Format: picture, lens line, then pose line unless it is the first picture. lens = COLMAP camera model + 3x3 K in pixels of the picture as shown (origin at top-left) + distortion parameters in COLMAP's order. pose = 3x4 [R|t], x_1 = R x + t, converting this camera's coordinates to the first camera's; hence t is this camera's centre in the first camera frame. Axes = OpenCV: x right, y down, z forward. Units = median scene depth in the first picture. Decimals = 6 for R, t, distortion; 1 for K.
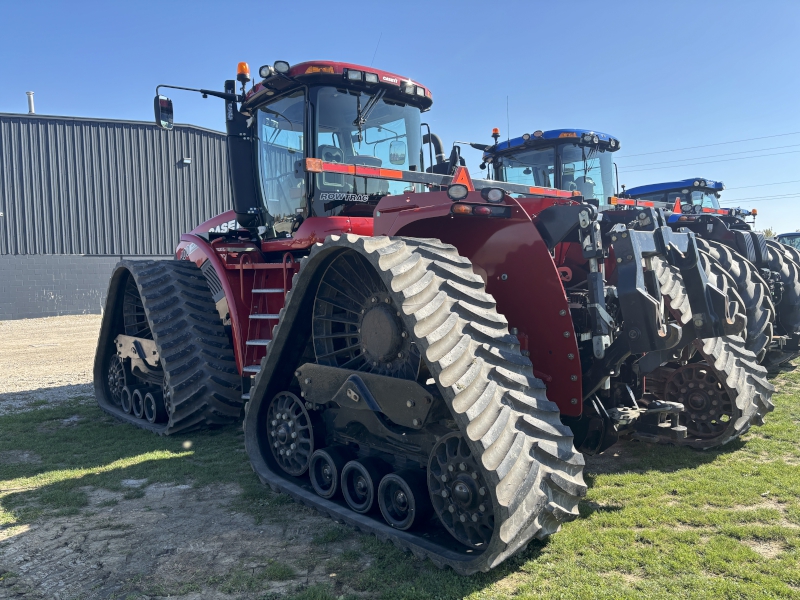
lens RADIAL K [[623.7, 0, 400.0], [0, 623.7, 300.0], [0, 0, 1]] dist [0.028752, -0.001480]
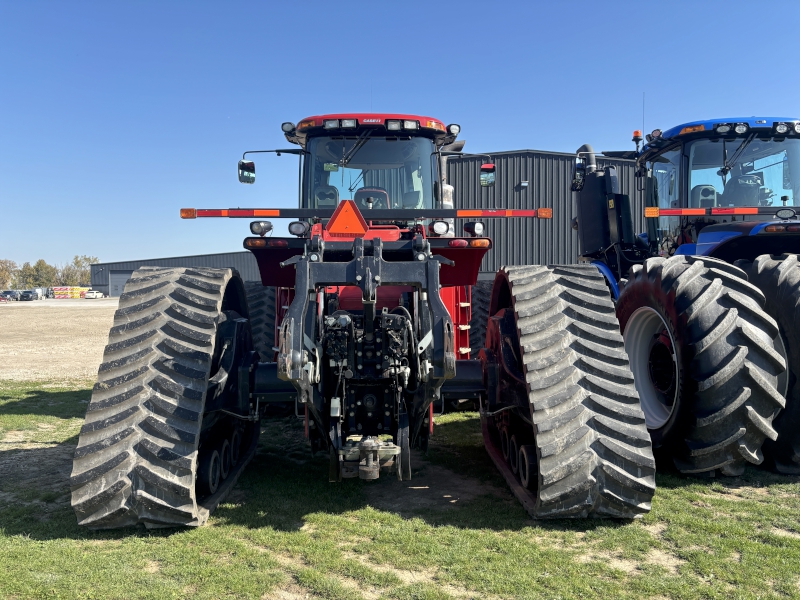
lens RADIAL K [[623.7, 0, 400.0], [0, 623.7, 300.0], [0, 0, 1]] dist [0.028752, -0.001480]
pose [[0.753442, 0.030999, -0.656783, 0.727231], [-0.044856, 0.998984, -0.004308, -0.032685], [0.655983, 0.032707, 0.754067, 0.206414]]
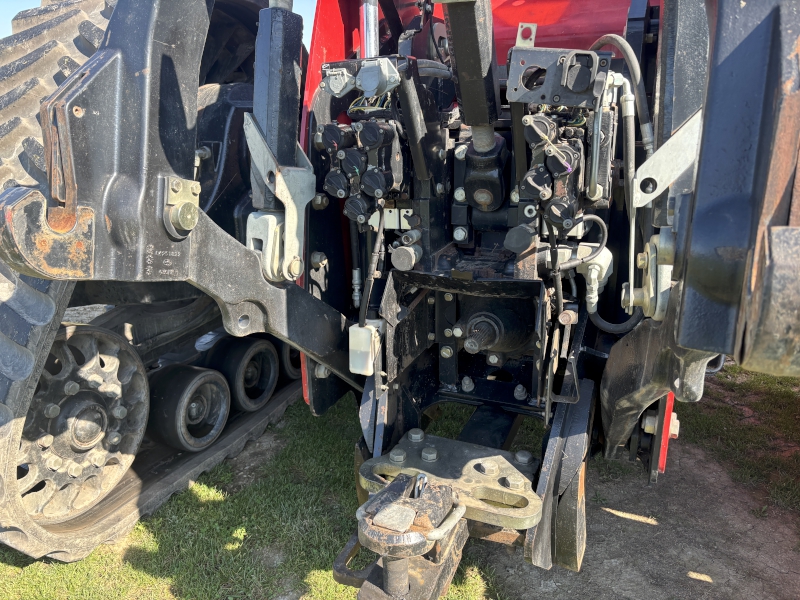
lens RADIAL K [[609.8, 0, 400.0], [0, 609.8, 300.0], [0, 0, 1]] dist [-0.005323, -0.006753]
pose [[0.397114, 0.290570, -0.870557, 0.424072], [-0.038952, 0.953039, 0.300333, -0.001270], [0.916942, -0.085357, 0.389784, 0.608174]]
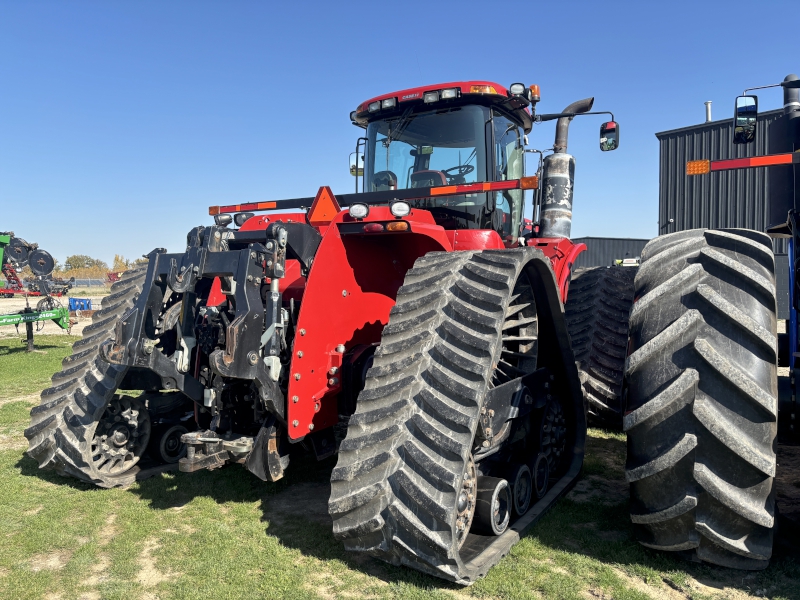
lens RADIAL K [[623.7, 0, 400.0], [0, 623.7, 300.0], [0, 0, 1]] dist [0.028752, -0.001480]
pose [[0.257400, 0.056385, -0.964658, 0.948708], [-0.044638, 0.997924, 0.046419, -0.064596], [0.965273, 0.031112, 0.259383, 0.704962]]
